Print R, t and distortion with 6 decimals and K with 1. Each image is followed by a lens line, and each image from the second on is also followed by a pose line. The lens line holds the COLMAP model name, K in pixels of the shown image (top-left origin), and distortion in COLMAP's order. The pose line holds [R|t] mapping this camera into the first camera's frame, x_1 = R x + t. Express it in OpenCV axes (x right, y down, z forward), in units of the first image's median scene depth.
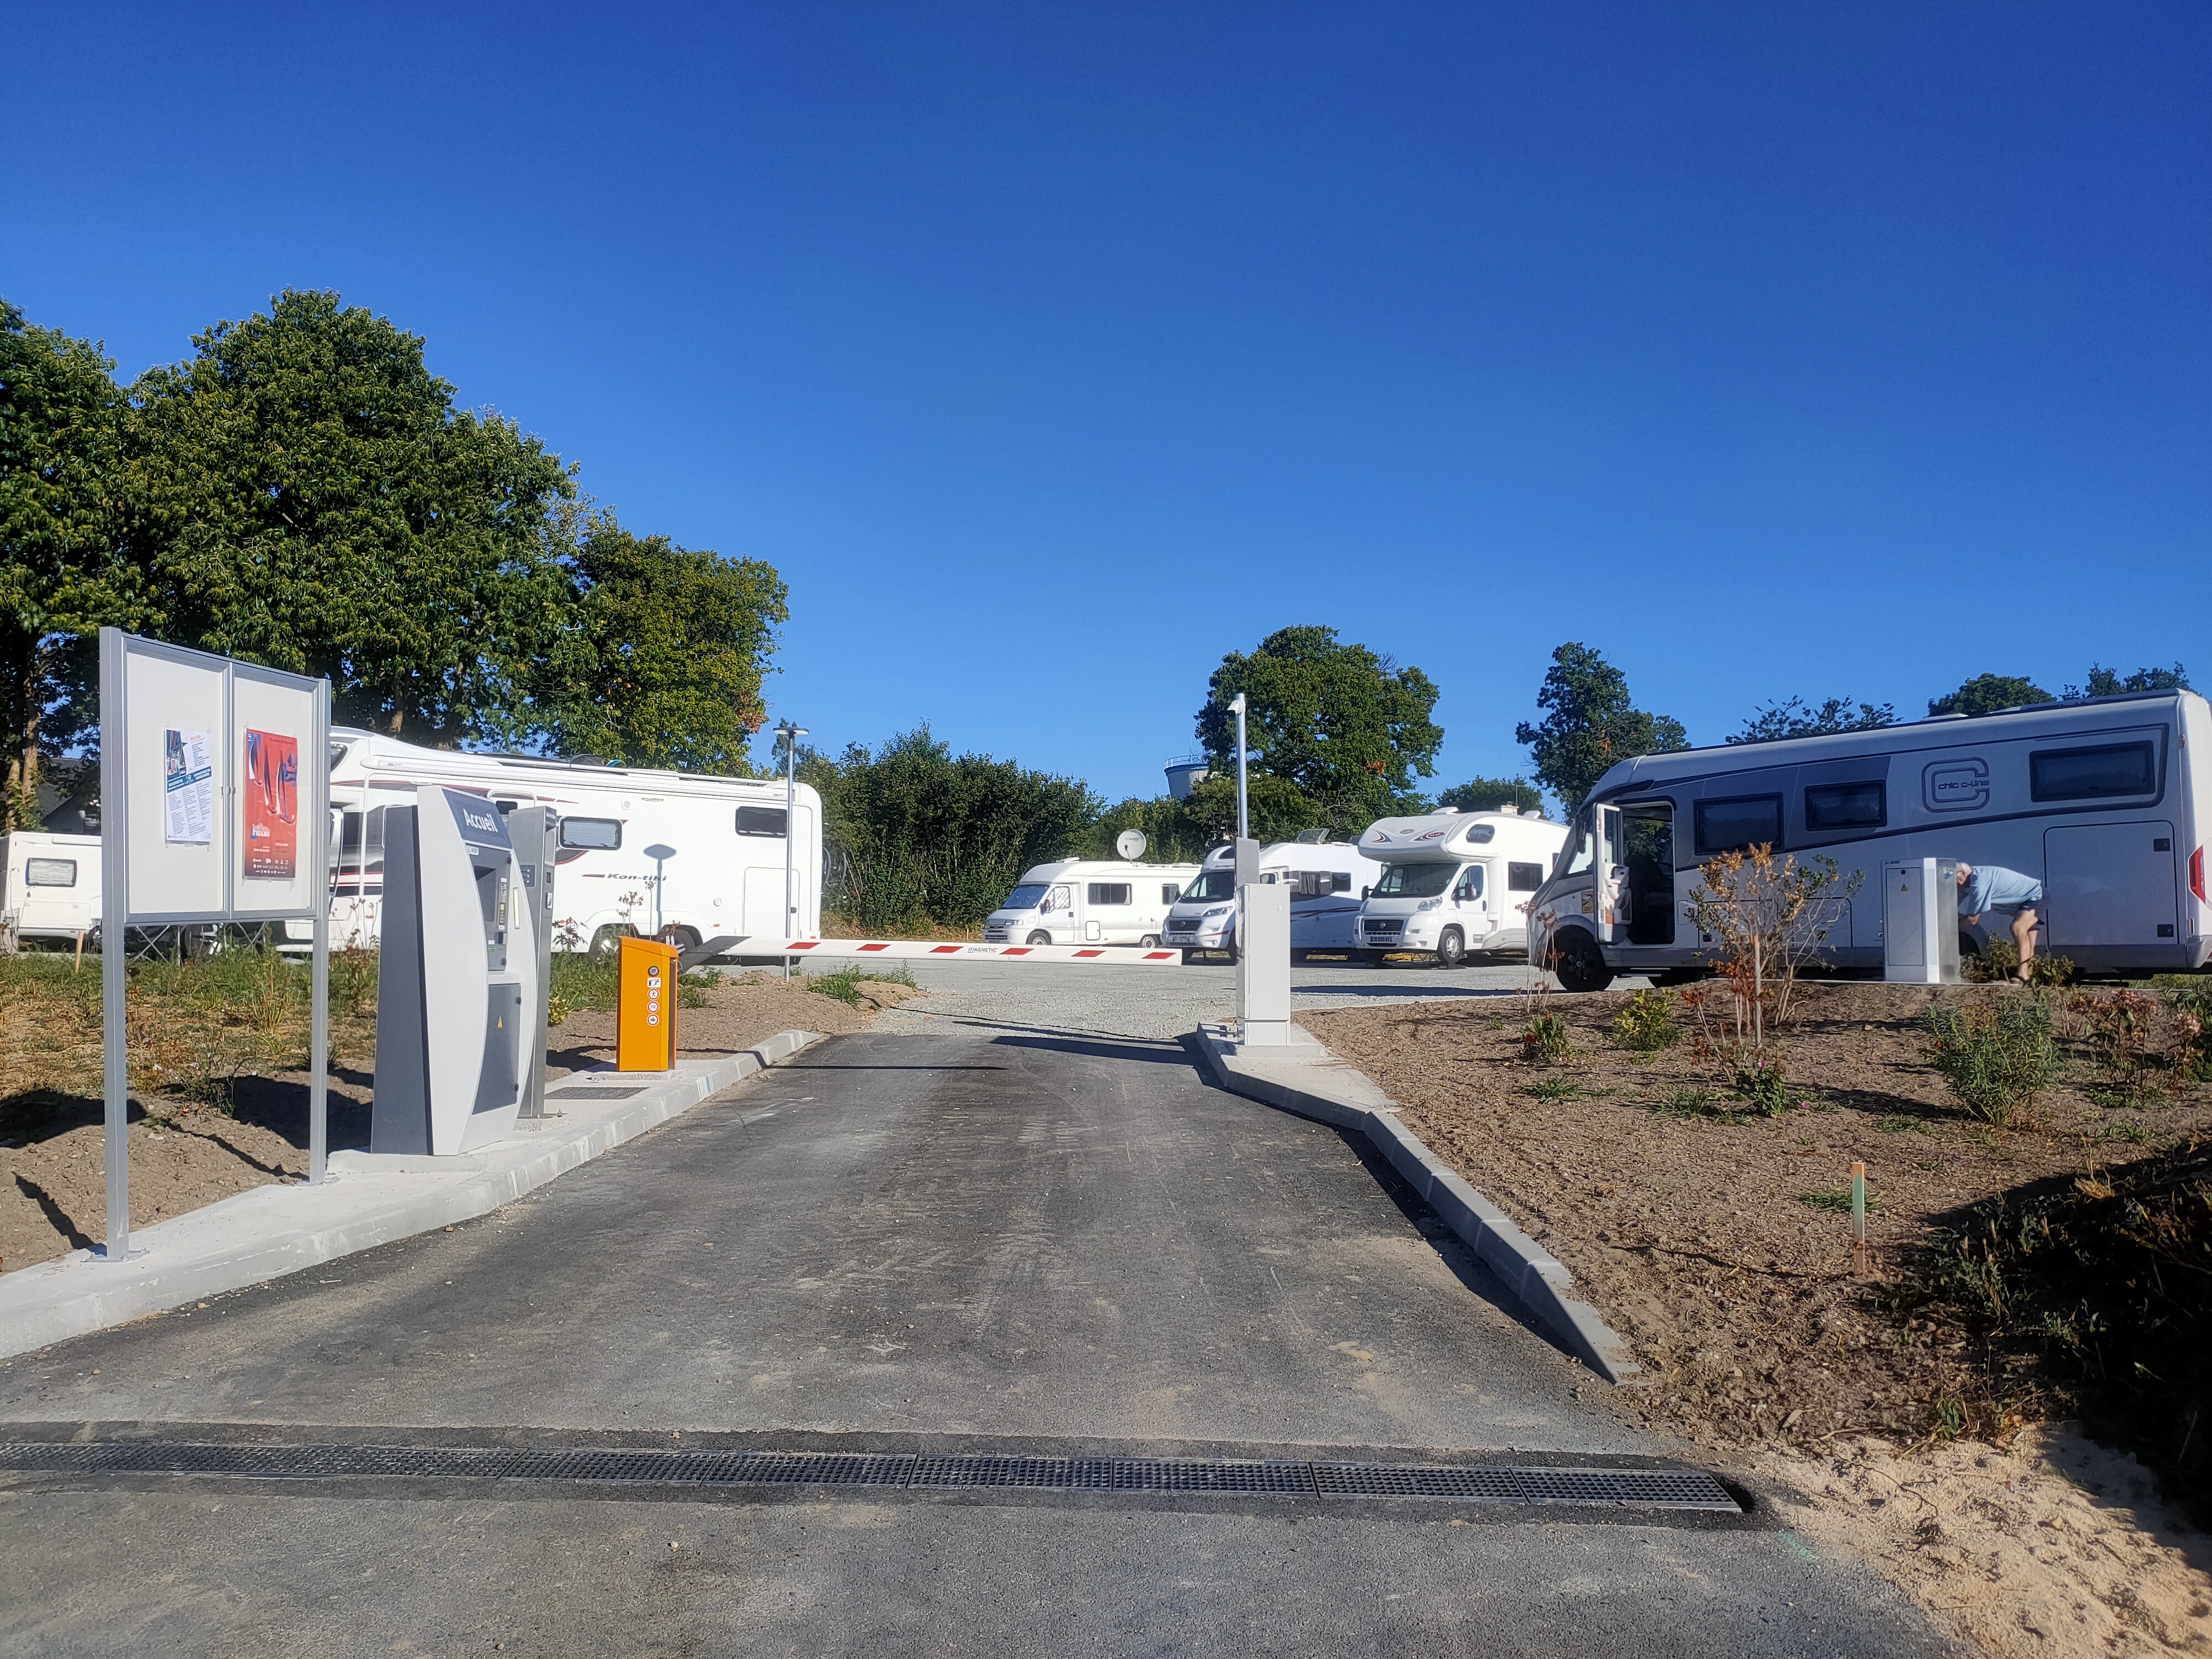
lens RADIAL K [[1640.7, 0, 1099.2], [0, 1640.7, 825.7], [0, 0, 1]] dist [0.096538, -0.136344]
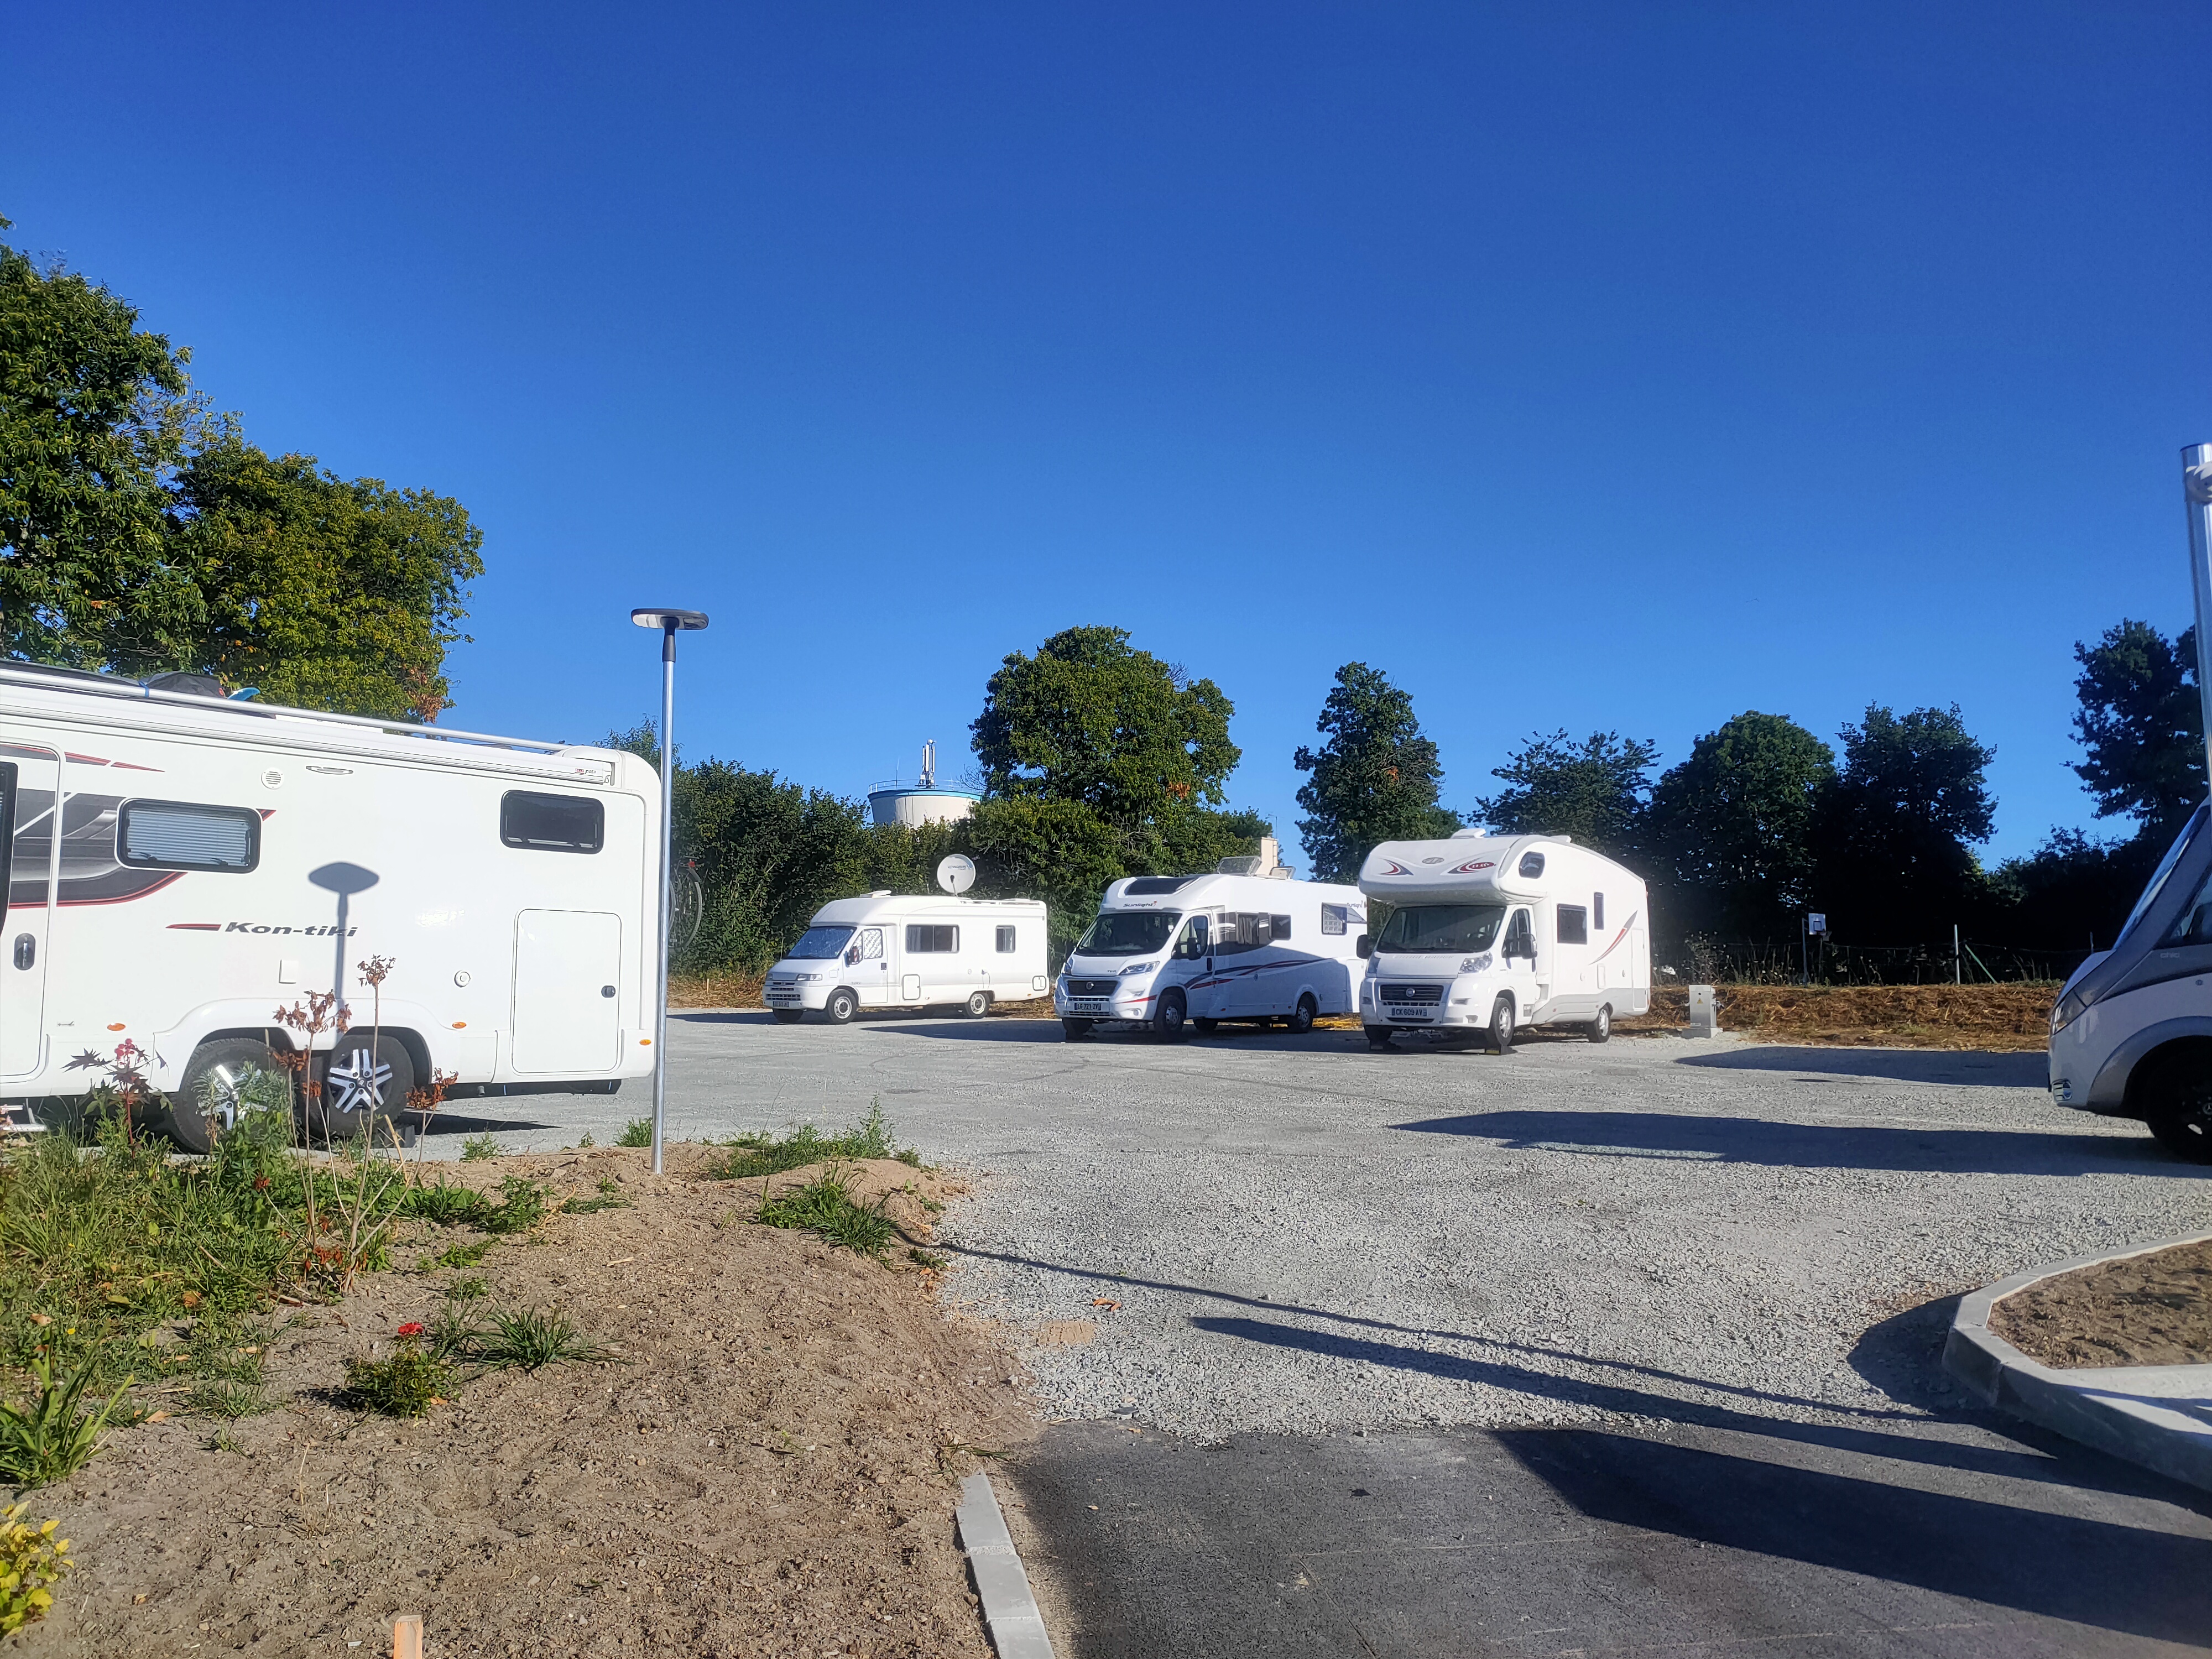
lens RADIAL K [[1648.0, 0, 1092.1], [0, 1648.0, 806.7], [0, 0, 1]] dist [0.089038, -0.110105]
pose [[0.980904, 0.019477, 0.193516, -0.073780], [-0.013521, 0.999395, -0.032052, 0.003993], [-0.194023, 0.028824, 0.980573, 0.240408]]
